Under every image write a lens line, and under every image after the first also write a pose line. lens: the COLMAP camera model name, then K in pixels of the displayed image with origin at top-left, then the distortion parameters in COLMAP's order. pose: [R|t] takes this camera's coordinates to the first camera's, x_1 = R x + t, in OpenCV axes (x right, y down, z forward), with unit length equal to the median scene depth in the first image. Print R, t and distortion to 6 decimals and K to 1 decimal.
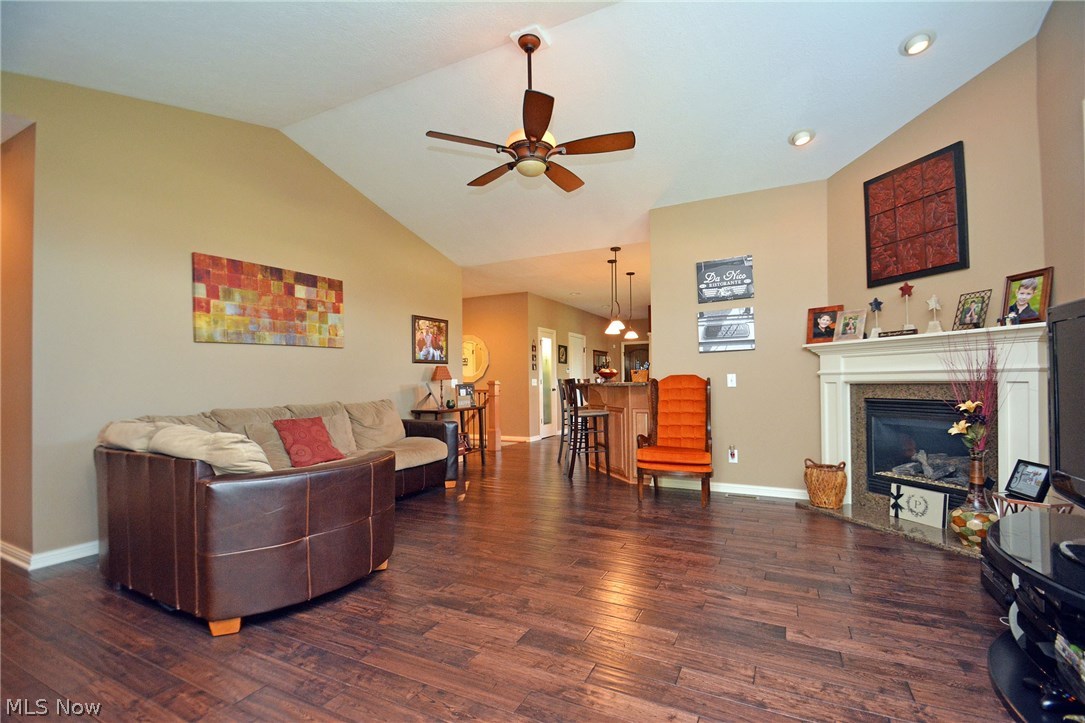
lens RADIAL K [[498.2, 0, 510.0], [0, 498.2, 385.7], [0, 0, 1]] dist [0.002842, -0.008019]
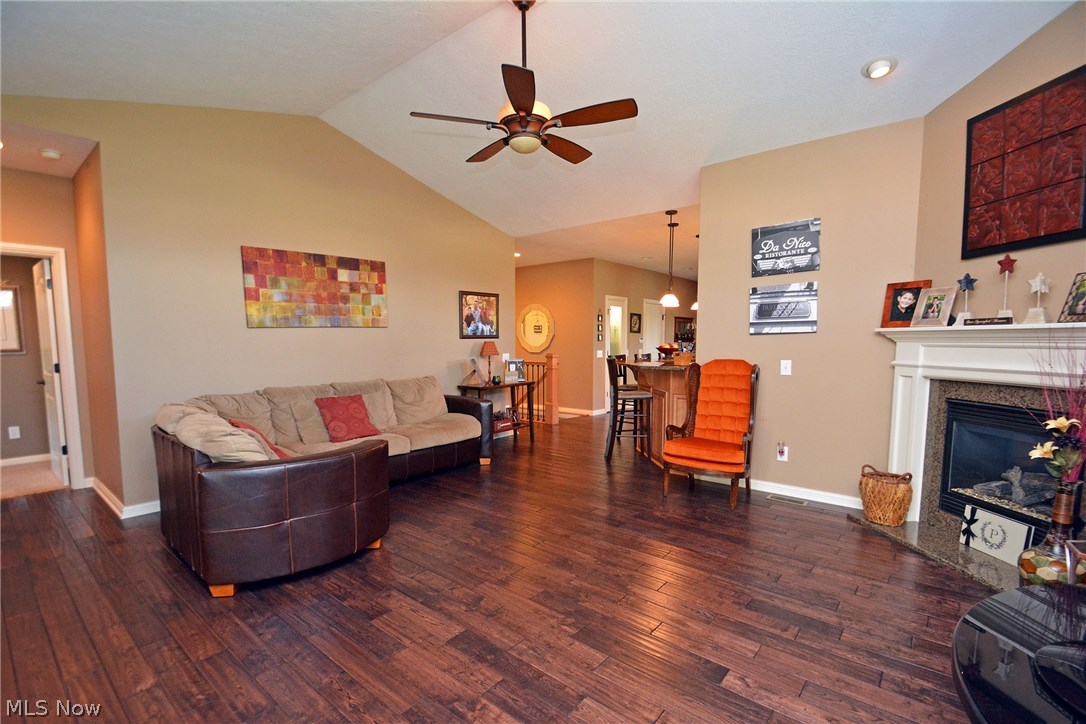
lens RADIAL K [[498.7, 0, 493.7], [0, 498.7, 396.8], [0, 0, 1]] dist [0.002842, -0.008019]
pose [[0.969741, 0.030467, -0.242227, 0.163470], [-0.004420, 0.994211, 0.107355, -0.050967], [0.244096, -0.103036, 0.964262, 0.032758]]
